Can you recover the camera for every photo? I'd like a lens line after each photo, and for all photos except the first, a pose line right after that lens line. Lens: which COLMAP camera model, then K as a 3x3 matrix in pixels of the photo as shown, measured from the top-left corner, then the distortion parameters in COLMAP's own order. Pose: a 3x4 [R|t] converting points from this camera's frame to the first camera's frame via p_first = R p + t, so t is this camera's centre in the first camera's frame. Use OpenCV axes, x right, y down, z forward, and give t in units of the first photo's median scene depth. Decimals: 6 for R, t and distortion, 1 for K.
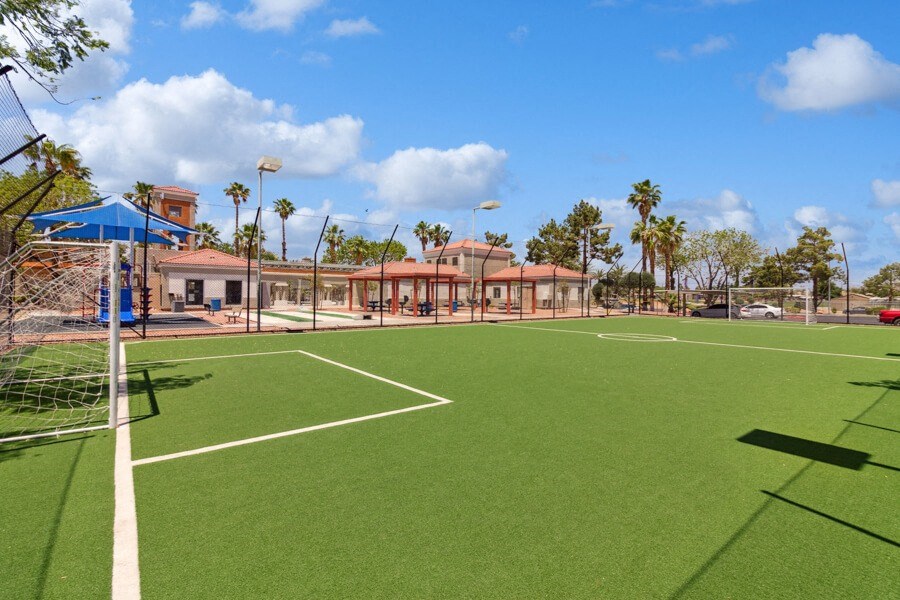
lens RADIAL K [[418.2, 0, 453.8], [0, 418.2, 292.7], [0, 0, 1]] dist [0.000397, -0.000739]
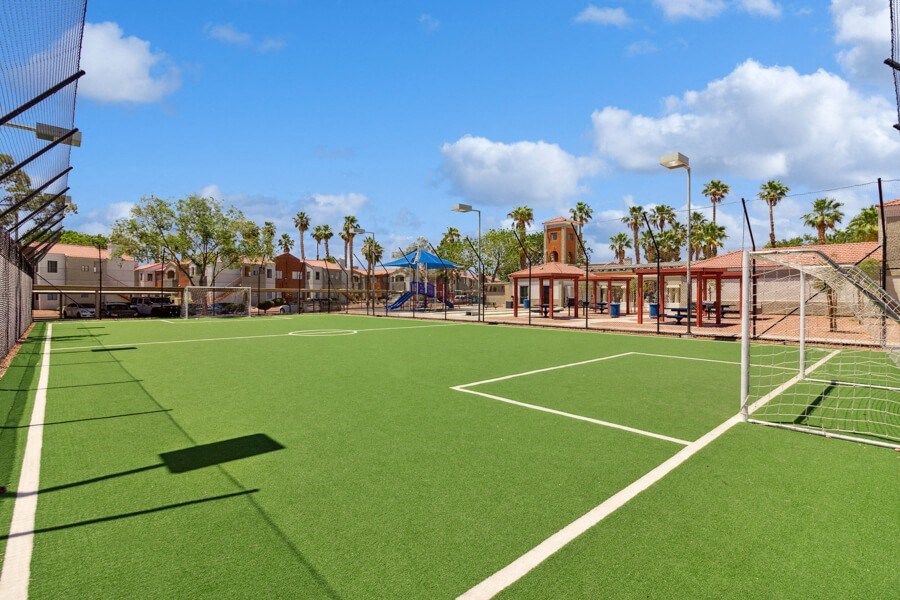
lens RADIAL K [[418.2, 0, 453.8], [0, 418.2, 292.7], [0, 0, 1]] dist [0.000397, -0.000739]
pose [[0.097398, -0.010066, -0.995195, 0.646727], [0.008402, 0.999922, -0.009291, 0.002240], [0.995210, -0.007457, 0.097475, 0.494769]]
